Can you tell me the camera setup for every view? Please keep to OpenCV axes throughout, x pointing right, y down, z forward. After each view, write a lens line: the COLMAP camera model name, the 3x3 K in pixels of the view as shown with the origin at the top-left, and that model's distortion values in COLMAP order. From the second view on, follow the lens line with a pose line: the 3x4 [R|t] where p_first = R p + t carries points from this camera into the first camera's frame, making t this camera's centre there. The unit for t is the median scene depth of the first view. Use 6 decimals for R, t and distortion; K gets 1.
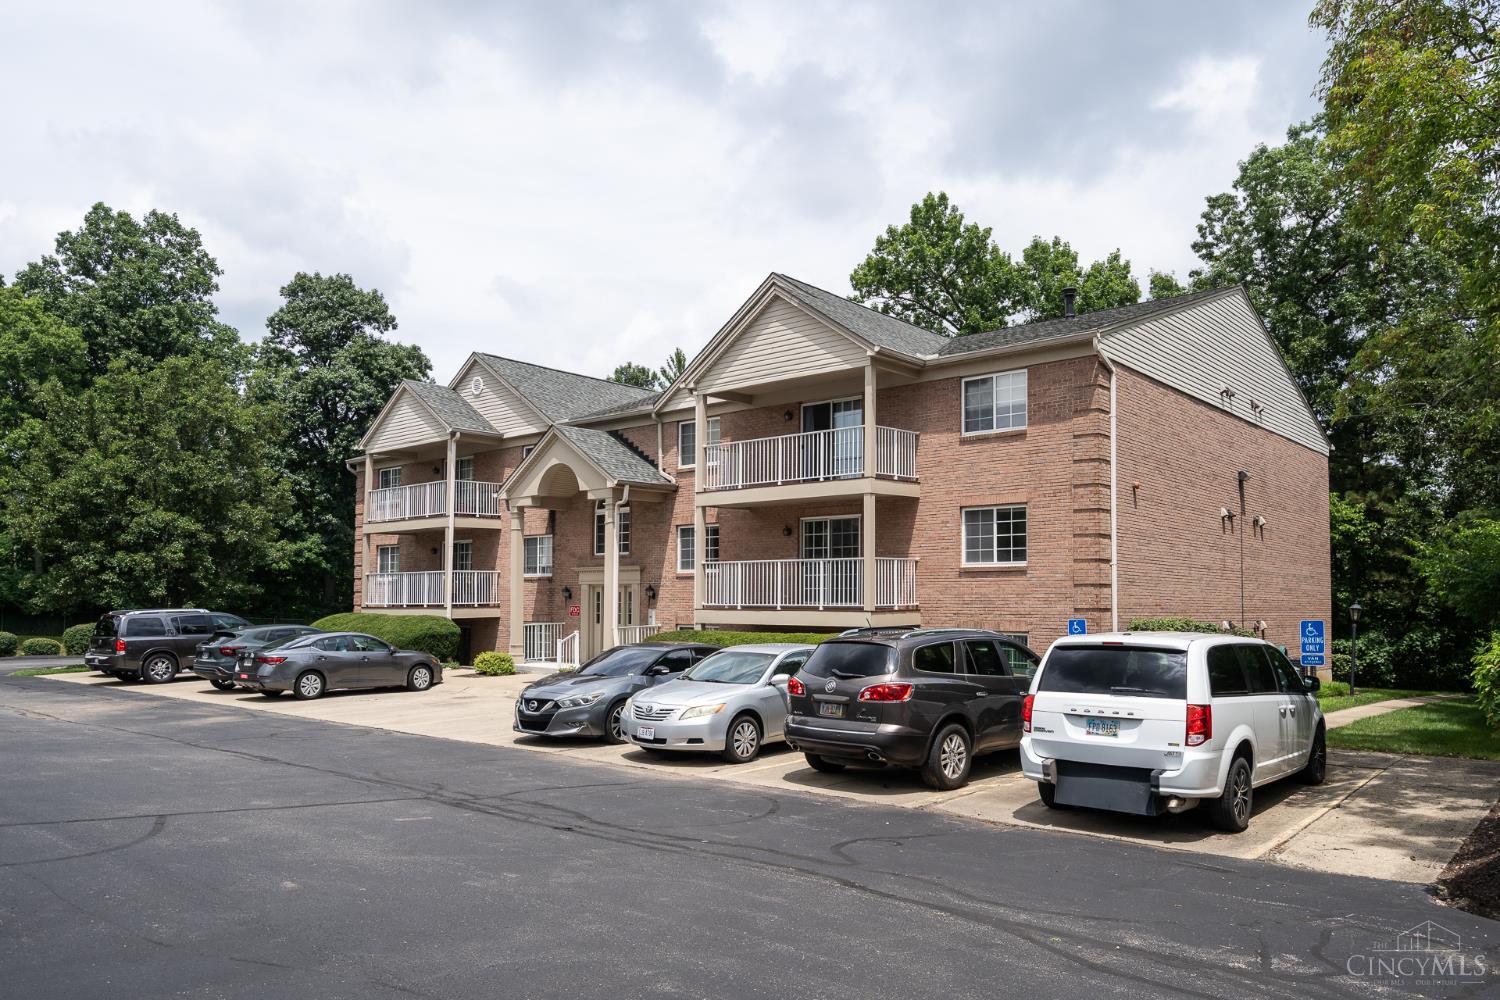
lens RADIAL K [[1047.4, 0, 747.9], [0, 1047.4, 505.7], [0, 0, 1]] dist [0.003240, 0.000167]
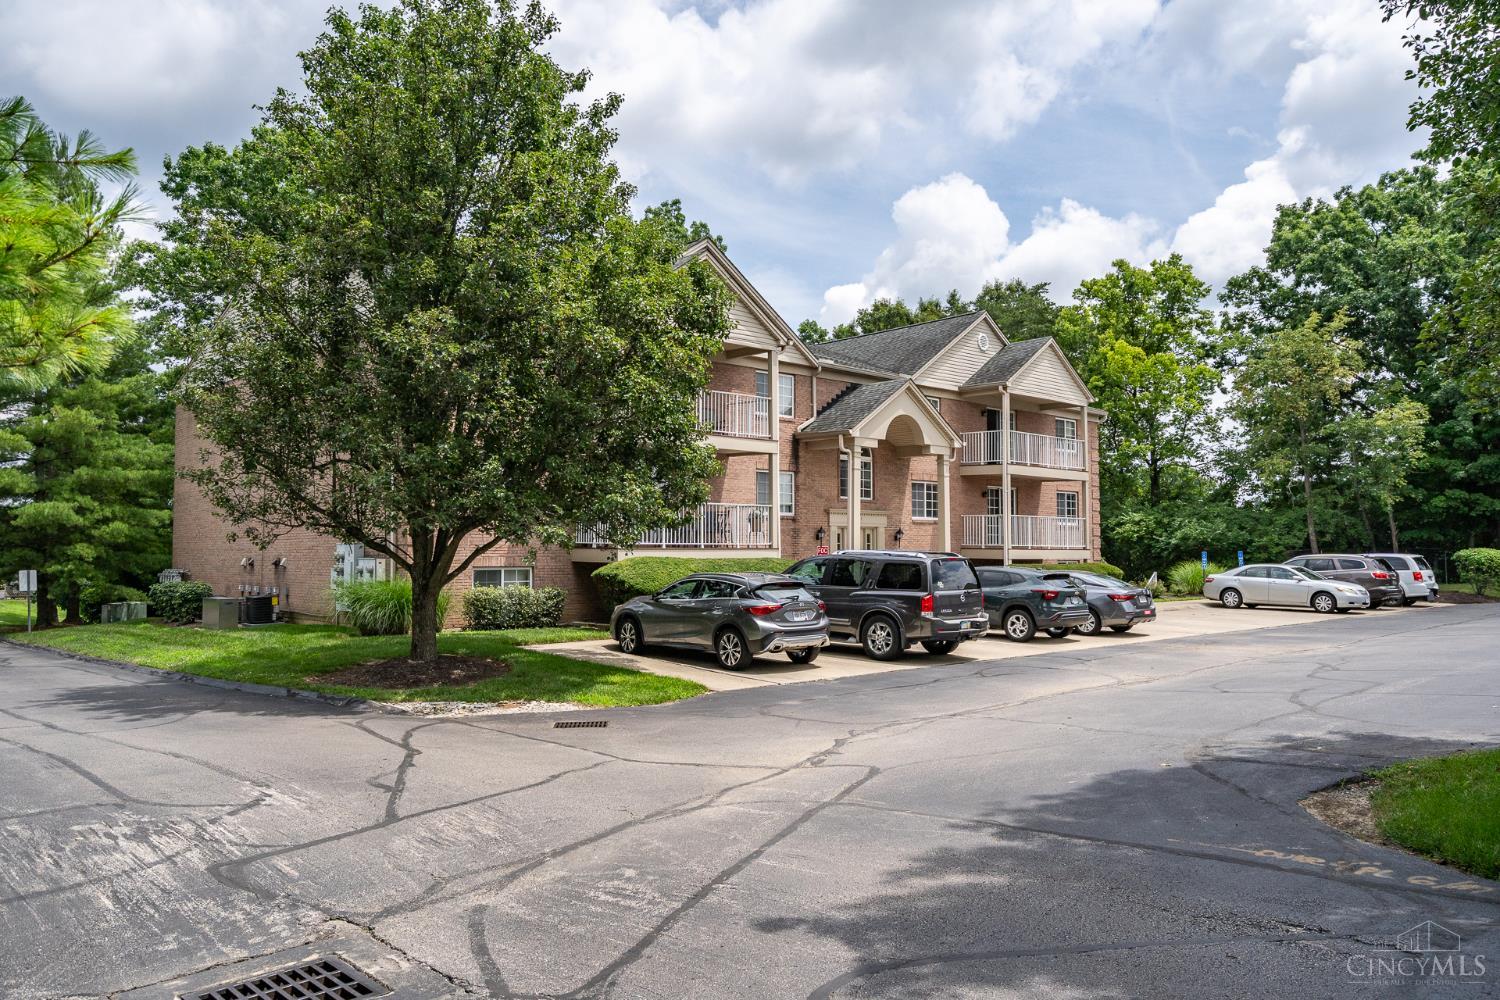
lens RADIAL K [[1077.7, 0, 749.6], [0, 1077.7, 496.7], [0, 0, 1]] dist [-0.006933, -0.000525]
pose [[0.099287, 0.043558, 0.994105, -1.314541], [-0.095954, 0.994805, -0.034005, 0.098196], [-0.990422, -0.092012, 0.102951, 1.056605]]
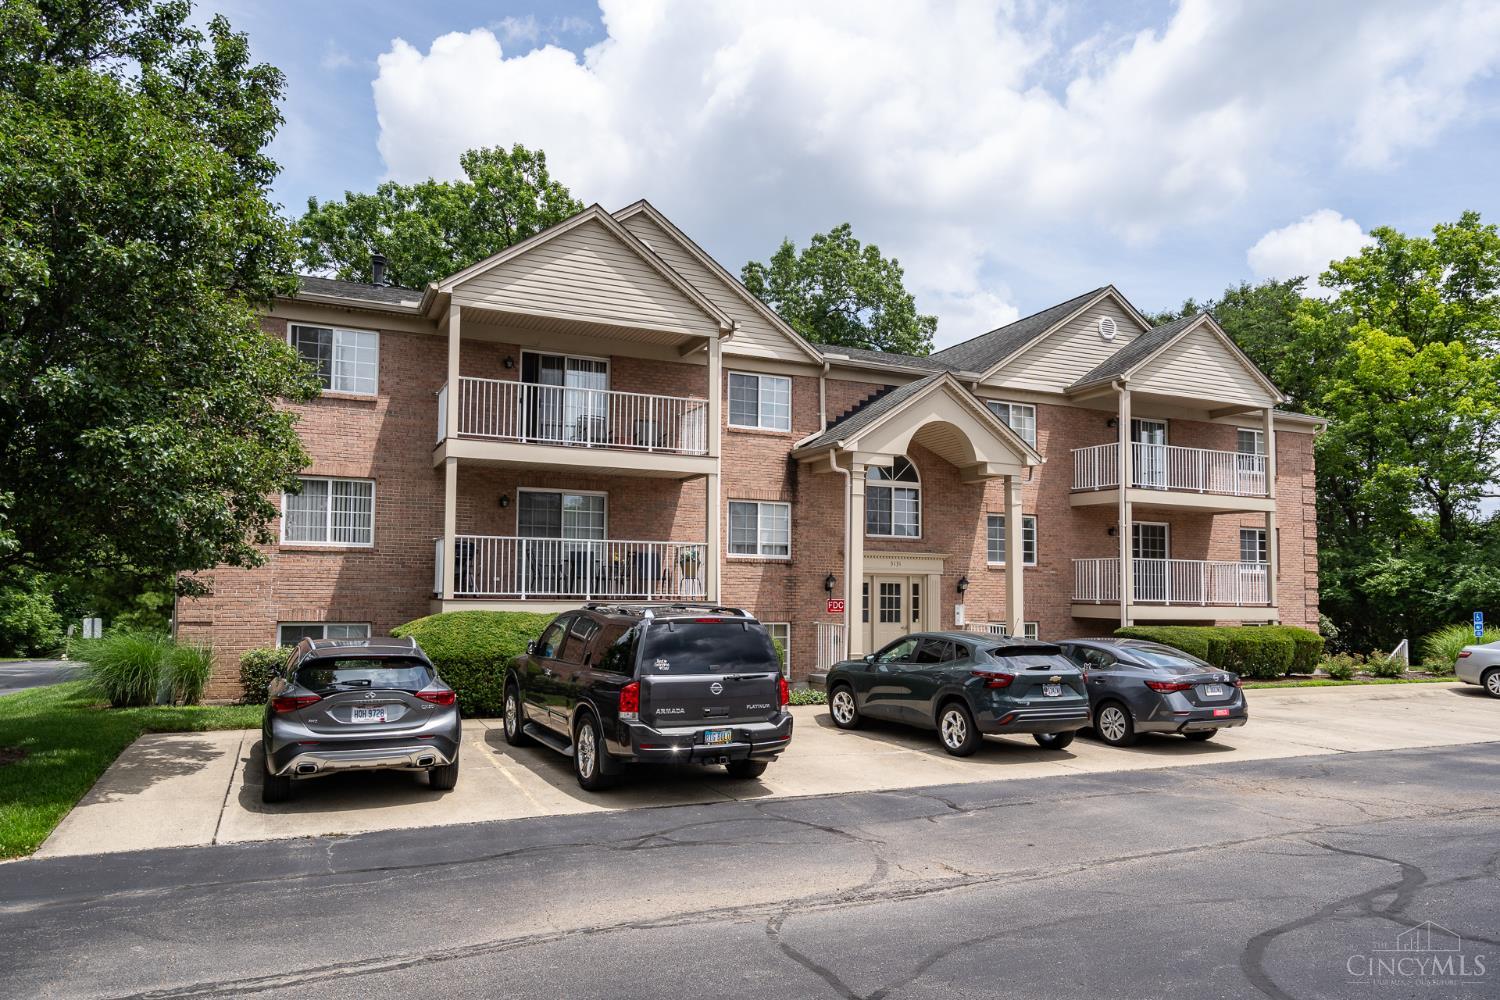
lens RADIAL K [[1008.7, 0, 763.2], [0, 1008.7, 539.9], [0, 0, 1]] dist [-0.004680, 0.003494]
pose [[0.406154, 0.053448, 0.912240, -0.942914], [-0.095268, 0.995325, -0.015900, 0.075336], [-0.908825, -0.080449, 0.409347, 0.818867]]
